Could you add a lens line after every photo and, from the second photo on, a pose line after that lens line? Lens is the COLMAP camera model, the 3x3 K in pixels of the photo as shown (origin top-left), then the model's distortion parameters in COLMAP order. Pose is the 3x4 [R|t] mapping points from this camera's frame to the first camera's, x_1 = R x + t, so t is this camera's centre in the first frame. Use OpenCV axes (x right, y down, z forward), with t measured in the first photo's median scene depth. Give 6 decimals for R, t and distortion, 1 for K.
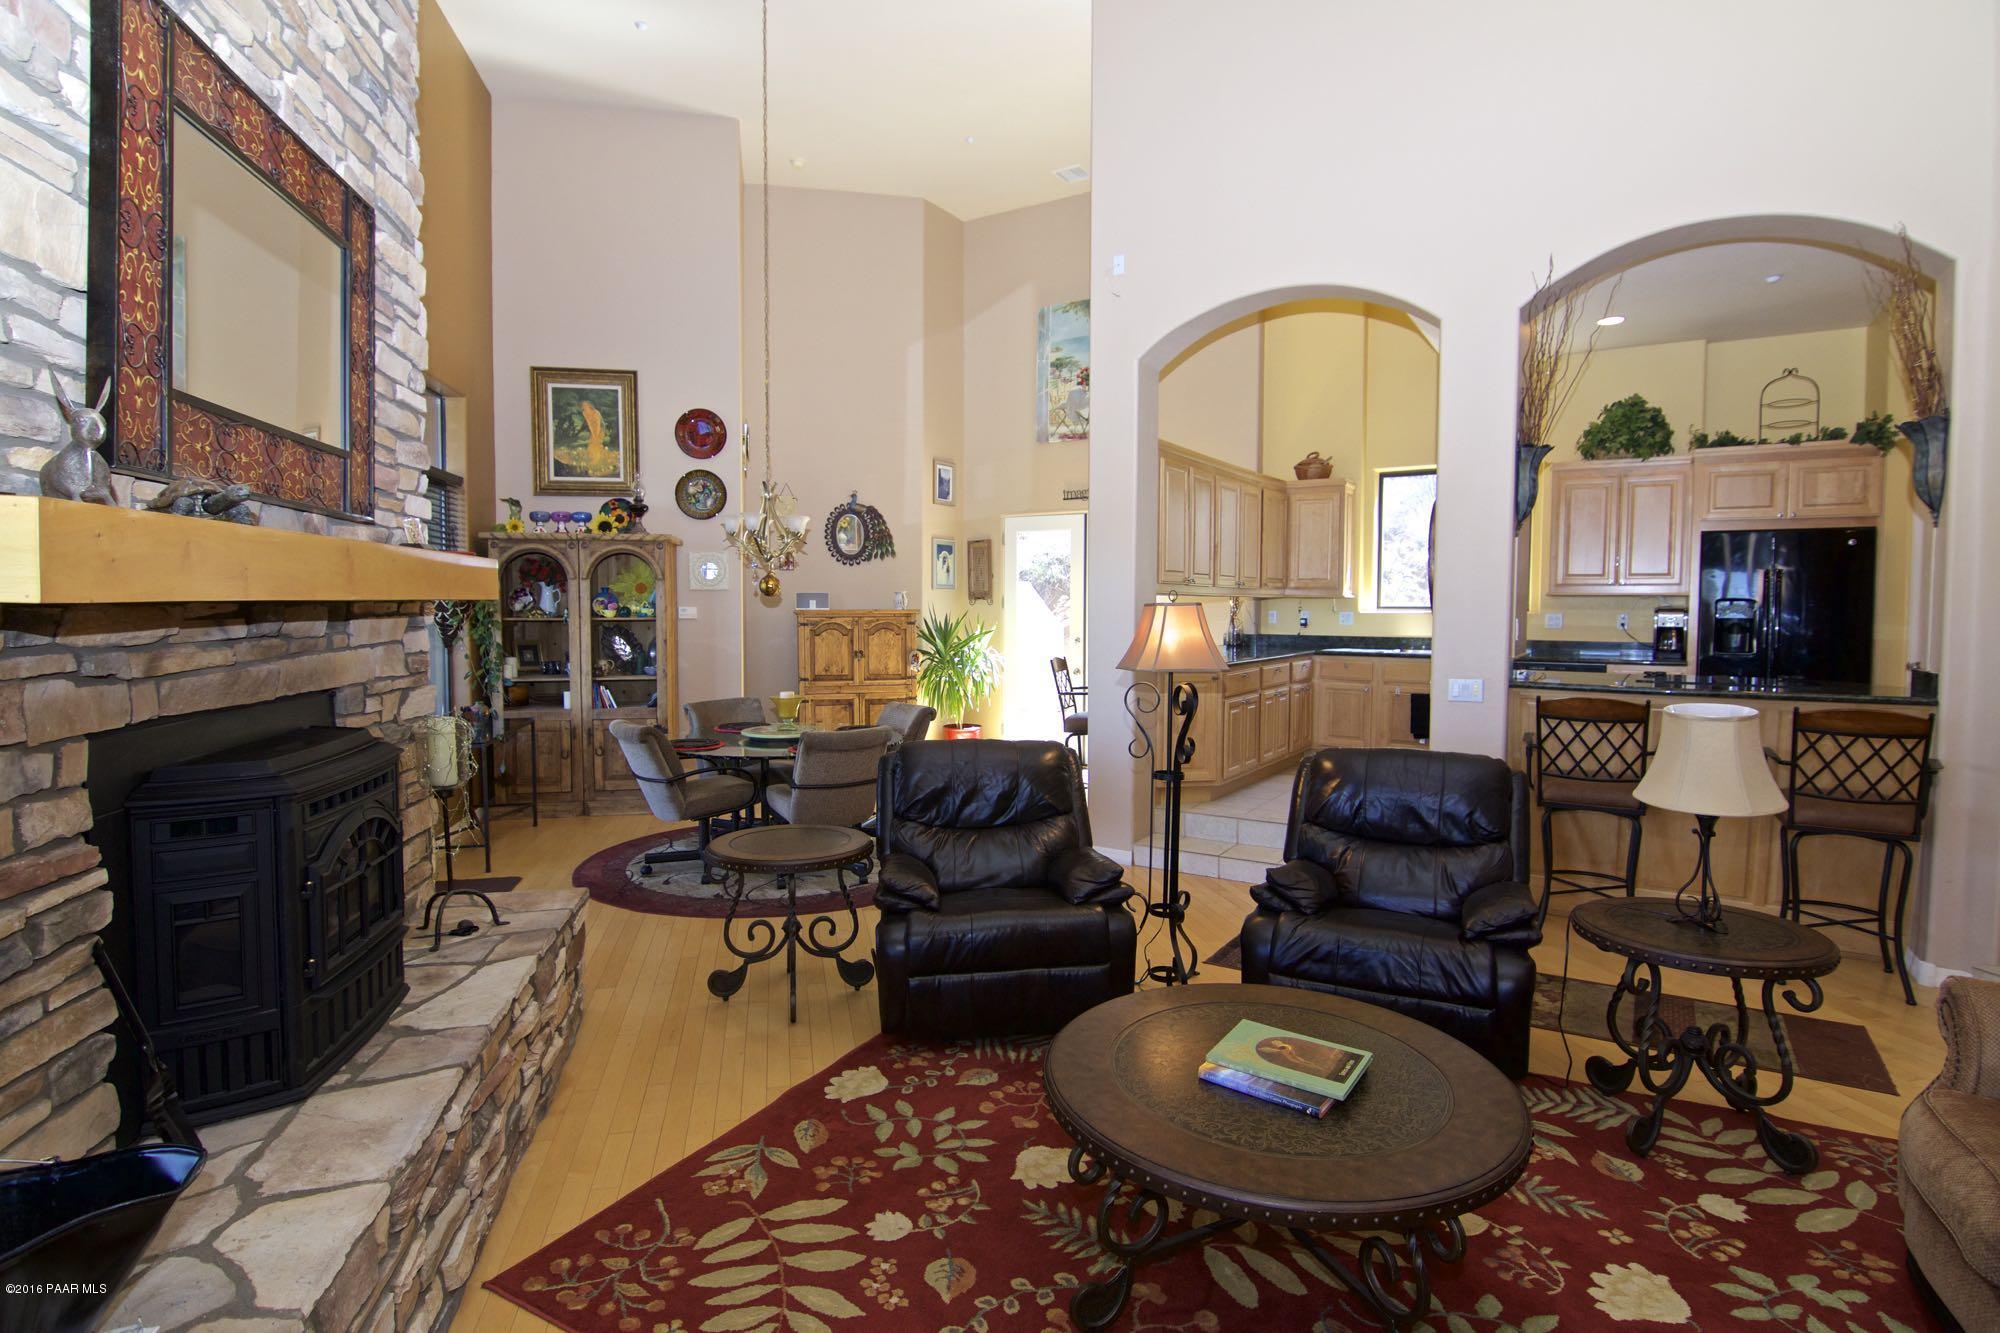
lens RADIAL K [[1006.0, 0, 1008.2], [0, 1006.0, 656.0], [0, 0, 1]] dist [0.000068, -0.013372]
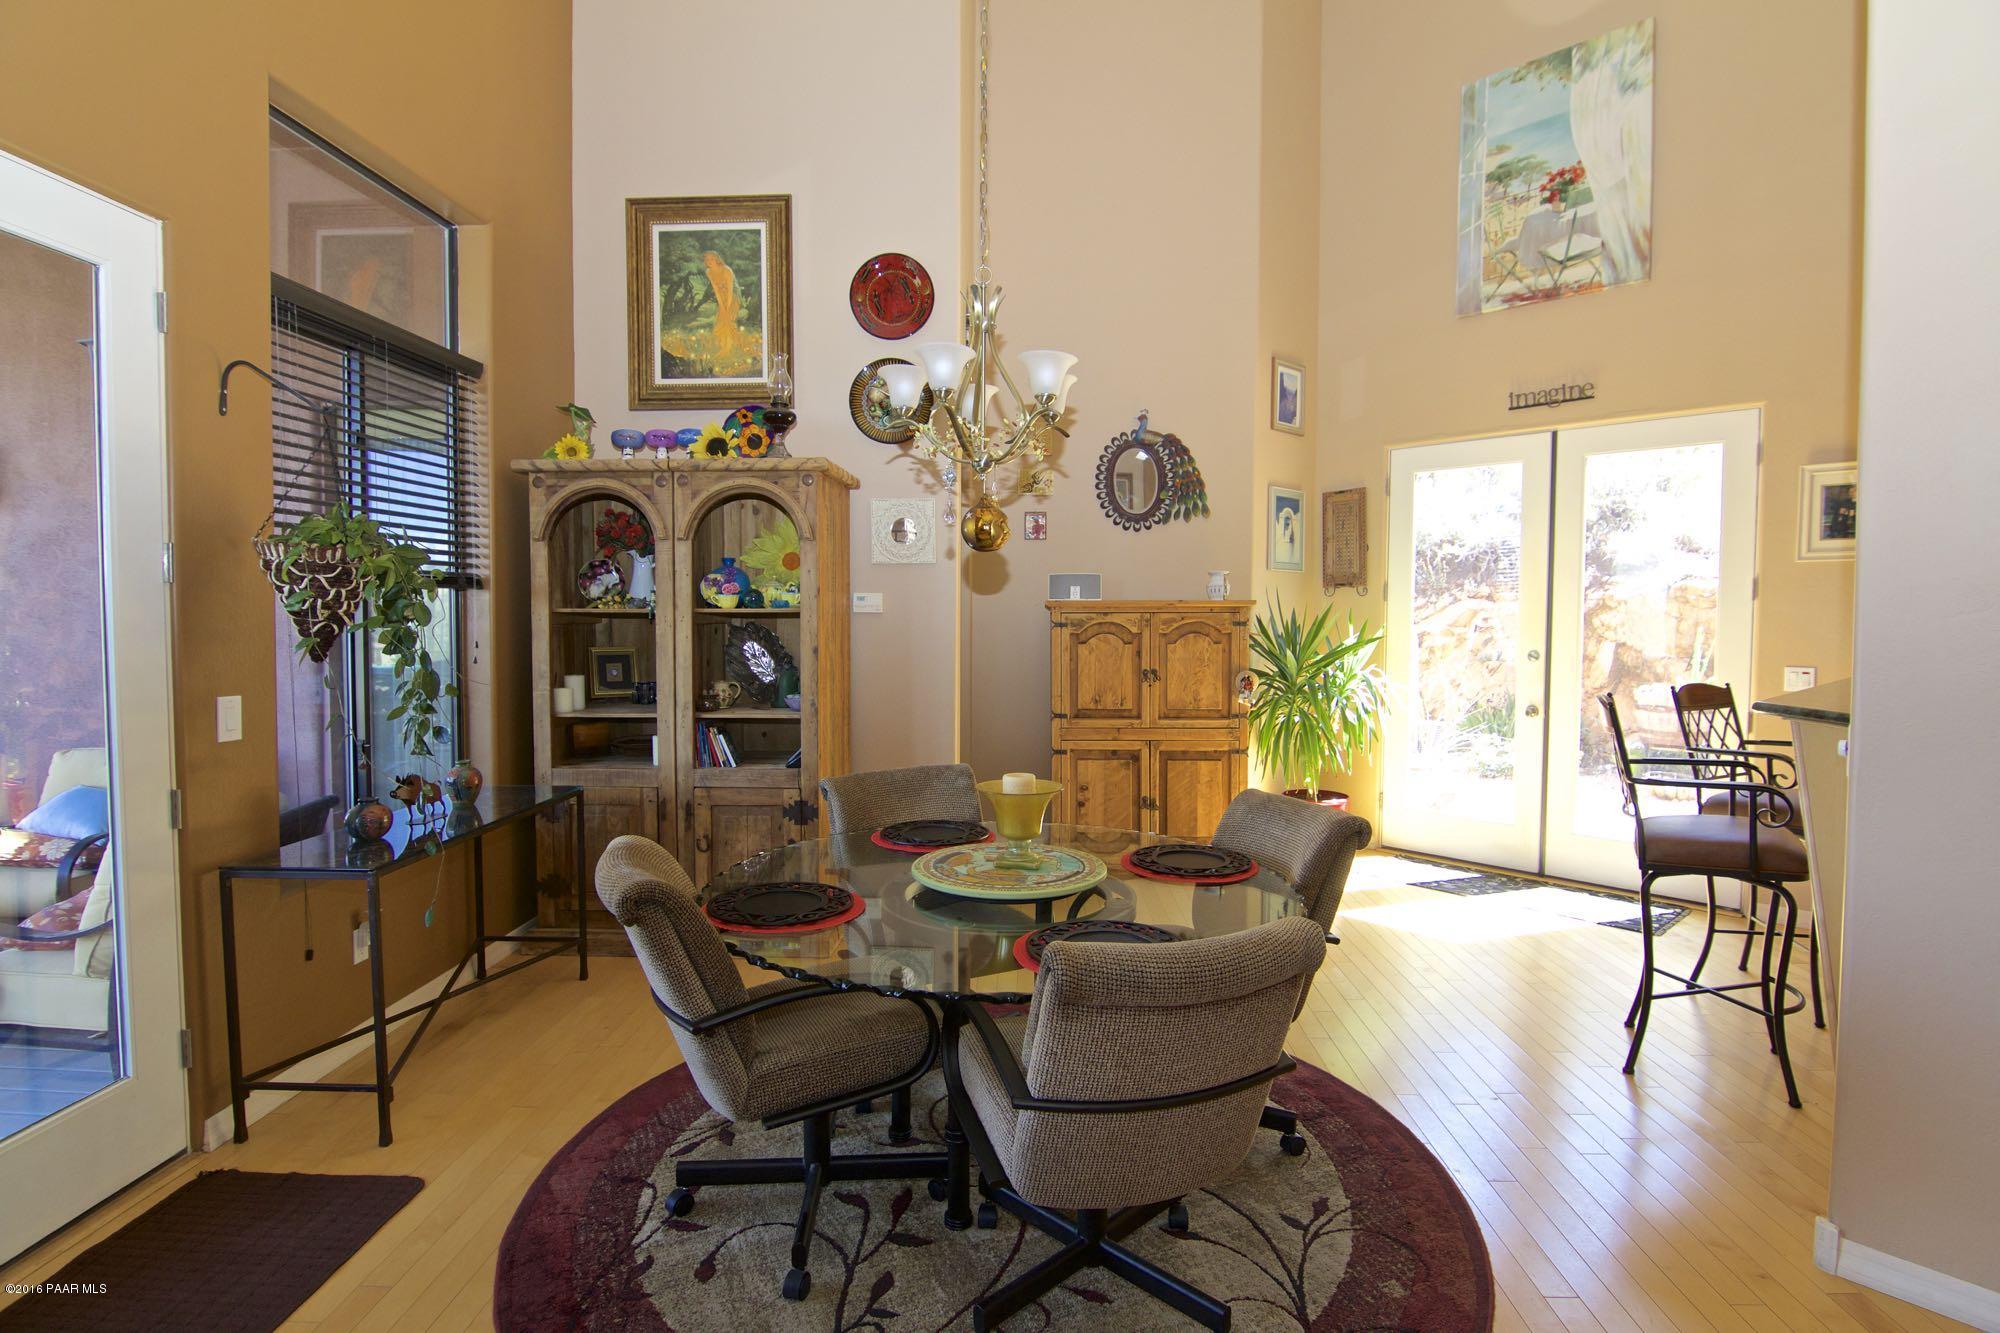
lens RADIAL K [[1006.0, 0, 1008.2], [0, 1006.0, 656.0], [0, 0, 1]] dist [0.000068, -0.013372]
pose [[0.968075, 0.011781, -0.250385, -0.093789], [-0.014135, 0.999871, -0.007606, -0.008694], [0.250263, 0.010903, 0.968116, 0.465243]]
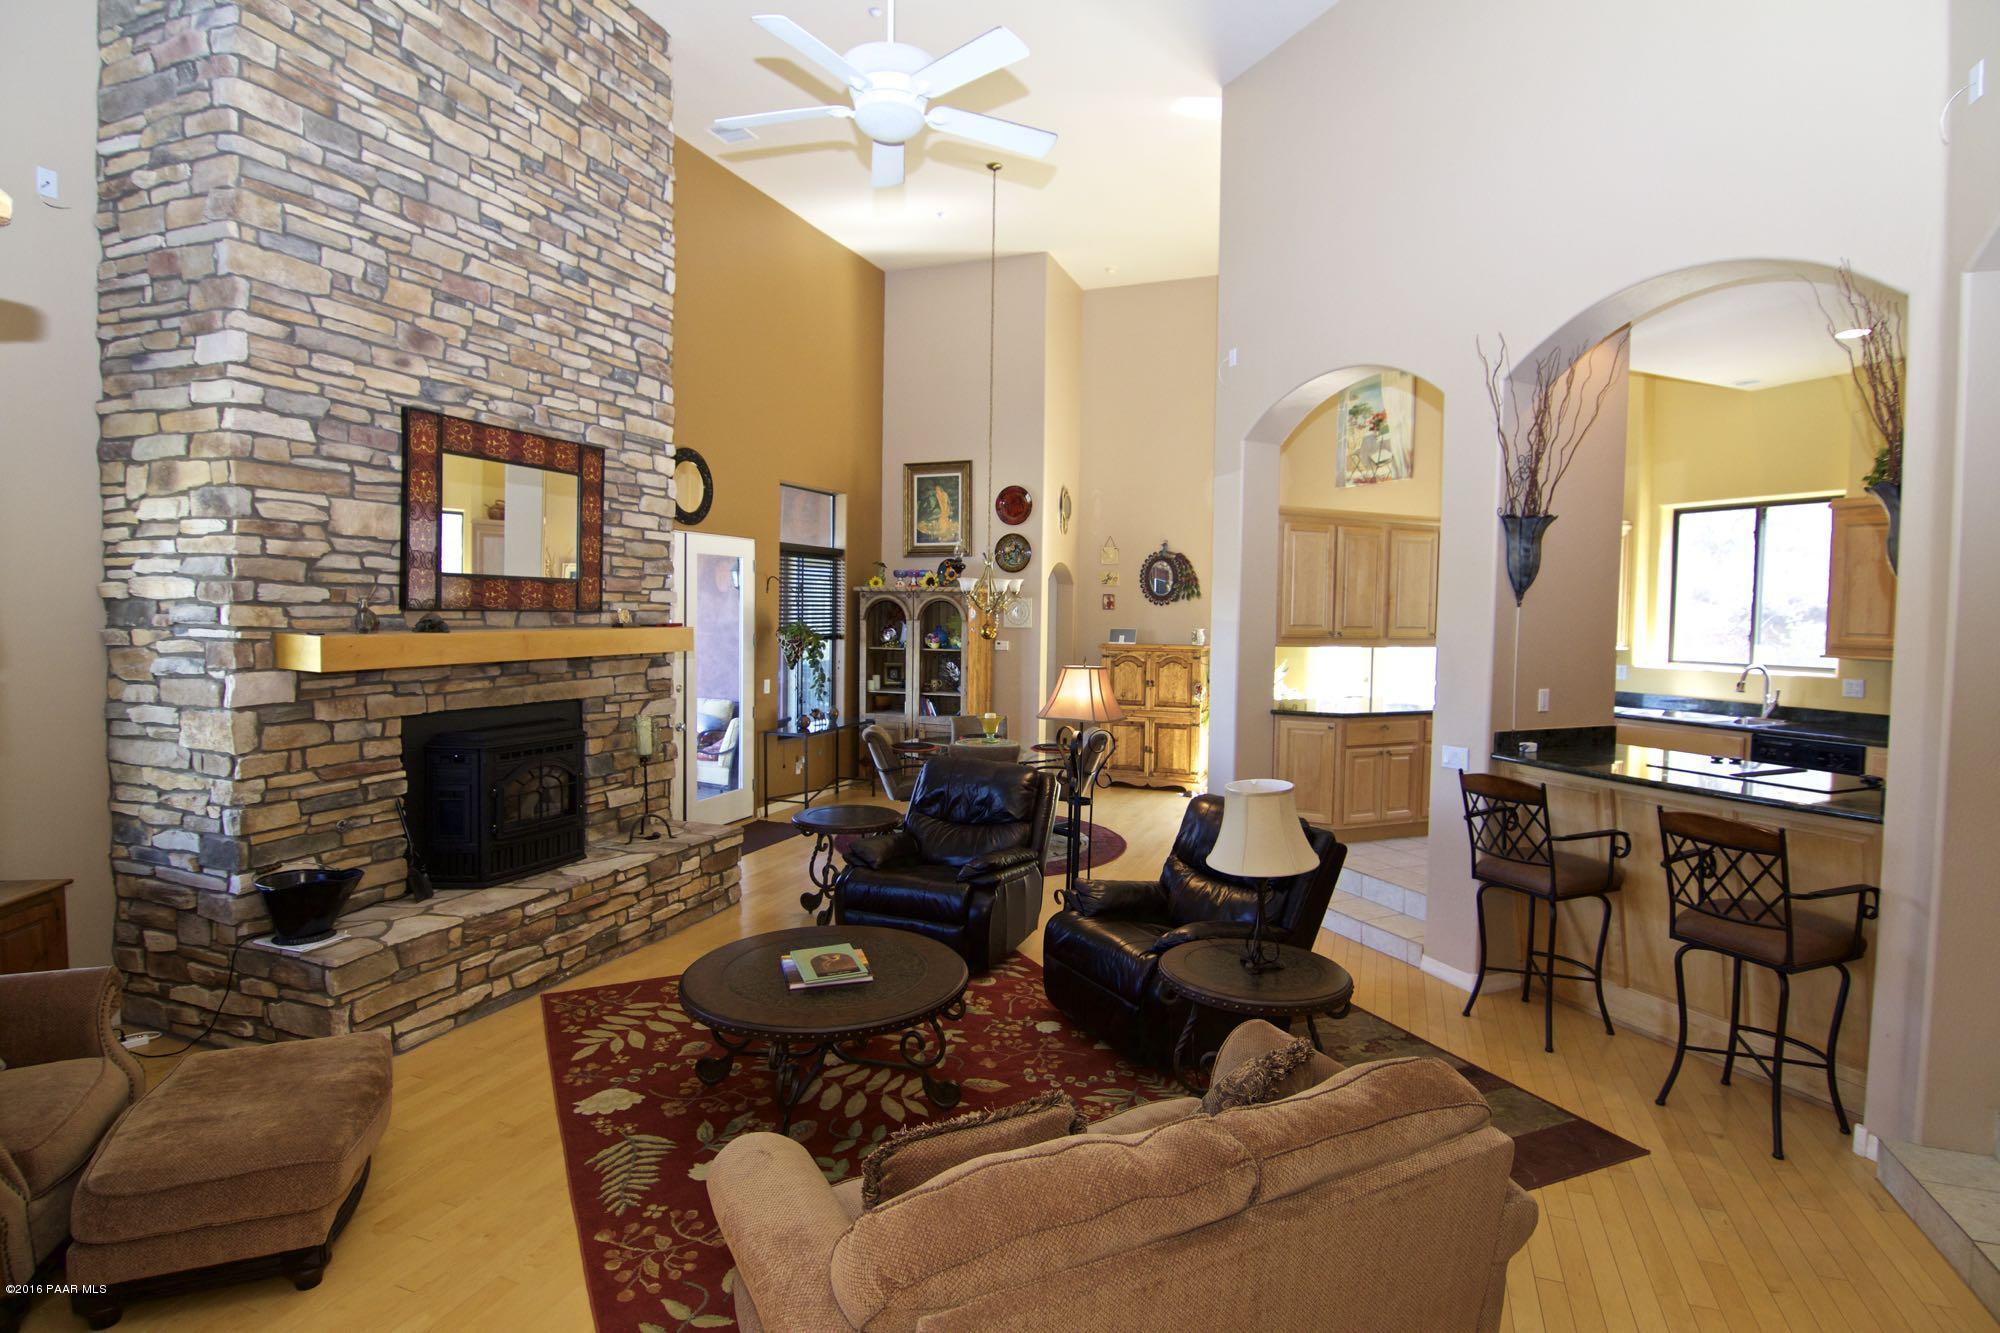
lens RADIAL K [[1006.0, 0, 1008.2], [0, 1006.0, 656.0], [0, 0, 1]] dist [0.000068, -0.013372]
pose [[0.832048, 0.034664, -0.553619, 0.409666], [-0.040878, 0.999164, 0.001124, -0.032463], [0.553195, 0.021696, 0.832769, -0.060583]]
